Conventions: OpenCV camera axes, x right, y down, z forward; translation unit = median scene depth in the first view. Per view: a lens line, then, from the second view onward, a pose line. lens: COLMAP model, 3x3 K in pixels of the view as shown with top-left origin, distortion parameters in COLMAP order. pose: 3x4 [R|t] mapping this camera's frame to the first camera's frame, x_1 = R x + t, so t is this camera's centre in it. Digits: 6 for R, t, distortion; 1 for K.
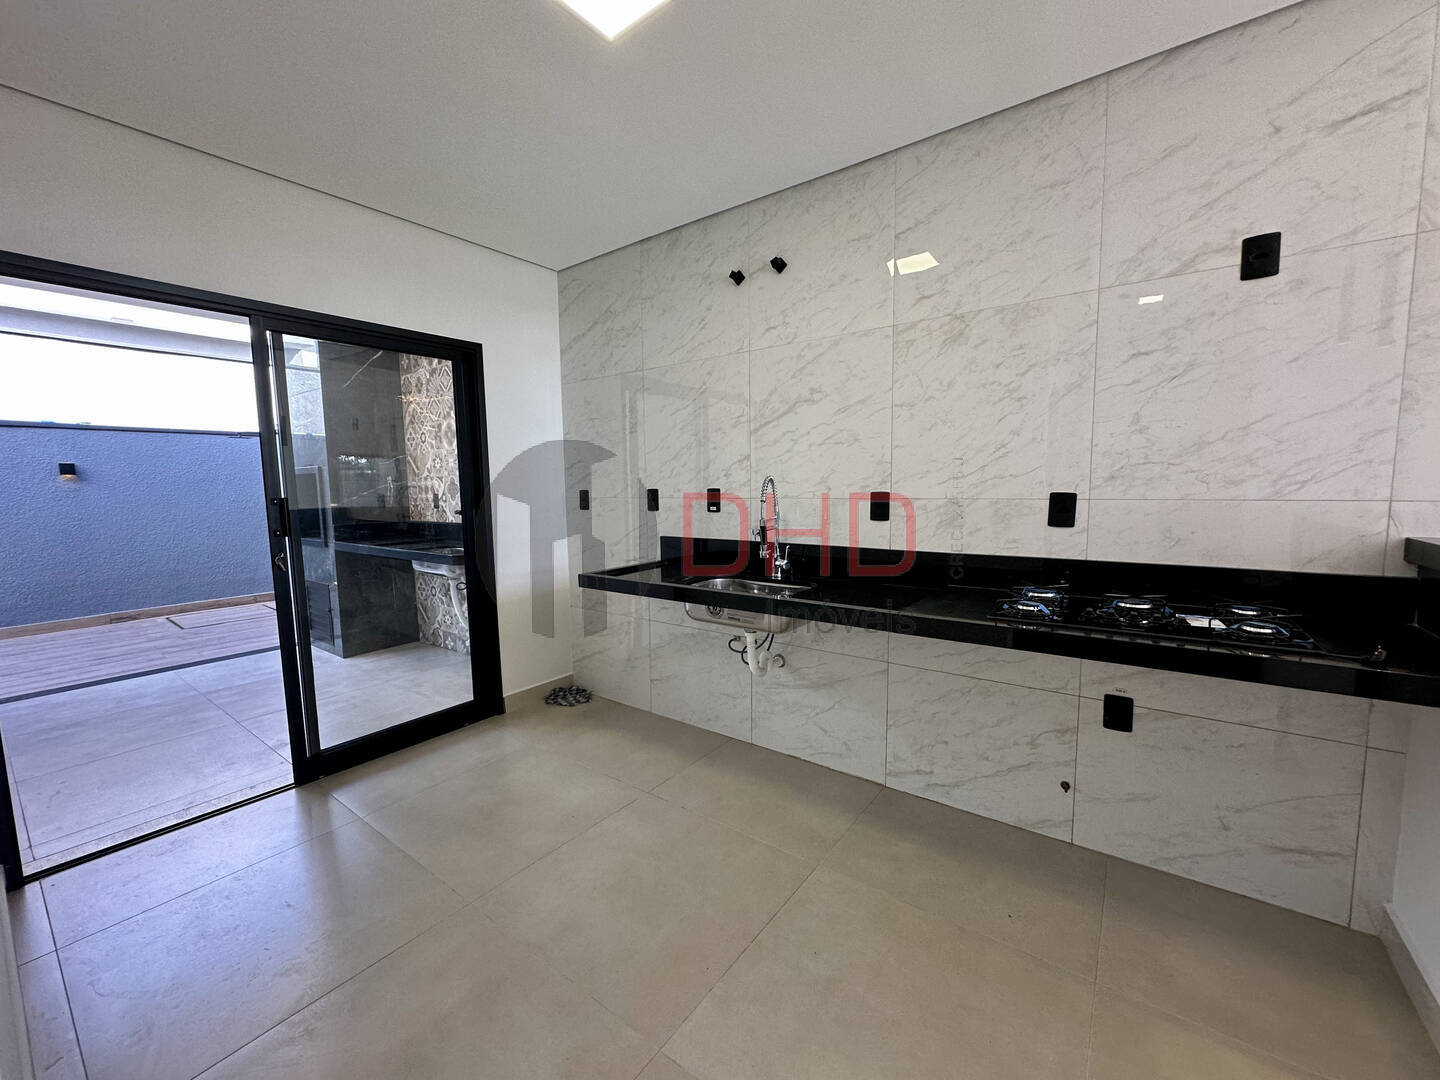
lens RADIAL K [[573.5, 0, 723.5], [0, 573.5, 540.9], [0, 0, 1]] dist [-0.004520, 0.001181]
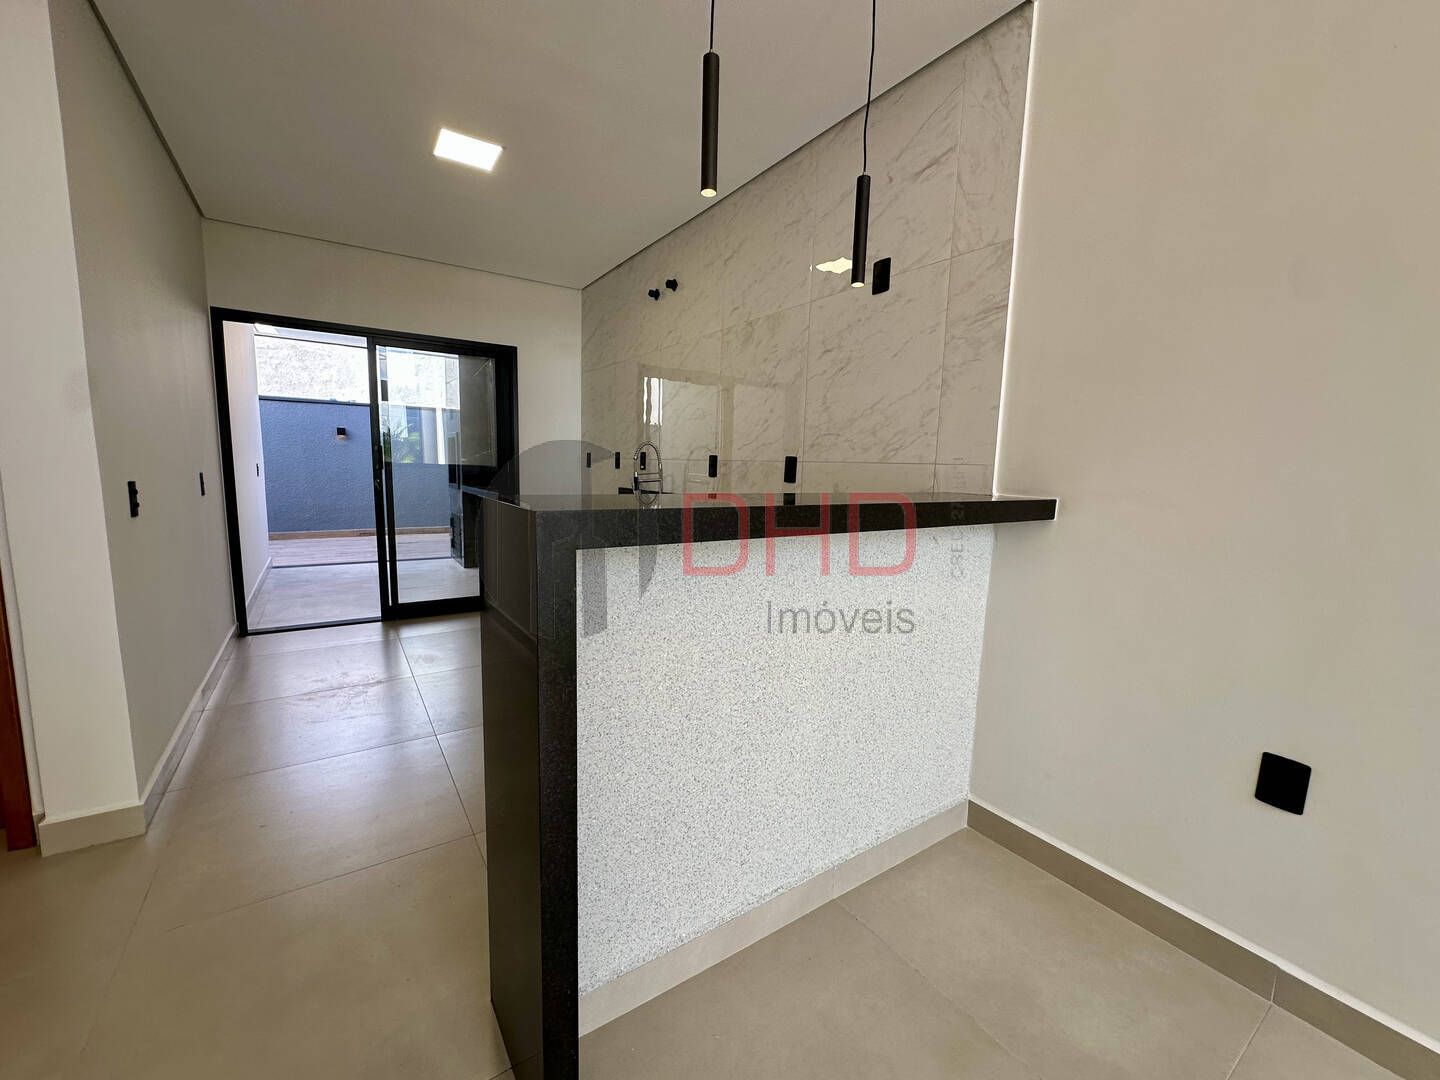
lens RADIAL K [[573.5, 0, 714.6], [0, 573.5, 539.9], [0, 0, 1]] dist [-0.004520, 0.001181]
pose [[0.940215, 0.085268, -0.329734, 0.817074], [-0.076145, 0.996273, 0.040510, 0.062889], [0.331959, -0.012981, 0.943204, -0.290142]]
